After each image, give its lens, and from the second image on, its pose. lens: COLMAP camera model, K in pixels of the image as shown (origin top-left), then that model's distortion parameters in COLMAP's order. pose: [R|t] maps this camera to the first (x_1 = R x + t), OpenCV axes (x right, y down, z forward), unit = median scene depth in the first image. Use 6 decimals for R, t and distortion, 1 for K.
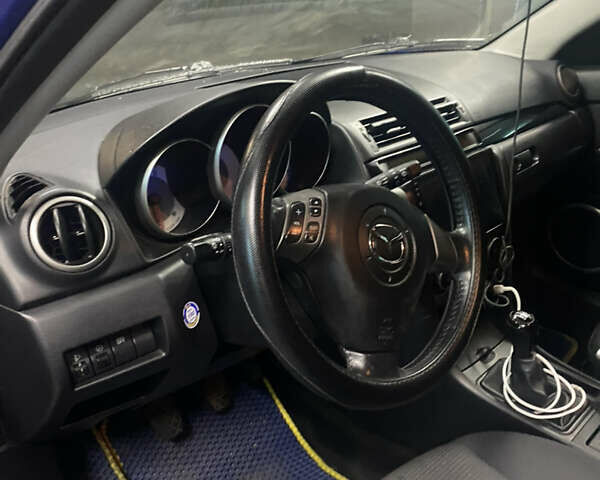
lens RADIAL K [[593.1, 0, 299.4], [0, 593.1, 229.0], [0, 0, 1]] dist [0.009234, -0.025529]
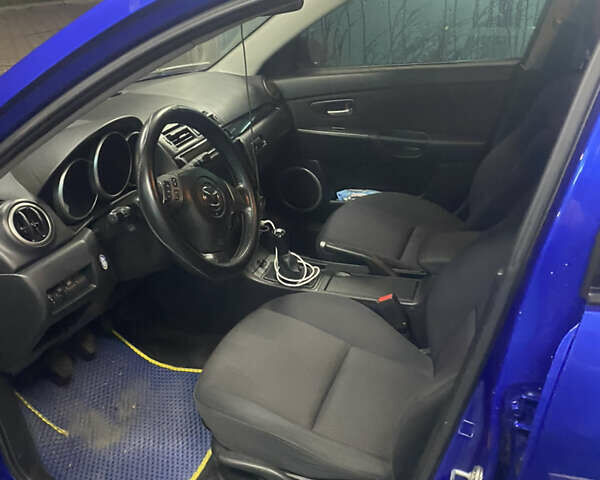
lens RADIAL K [[593.1, 0, 299.4], [0, 593.1, 229.0], [0, 0, 1]] dist [0.009234, -0.025529]
pose [[0.881720, -0.200250, 0.427164, -0.312863], [0.197840, 0.978930, 0.050545, 0.063114], [-0.428286, 0.039943, 0.902760, -0.598347]]
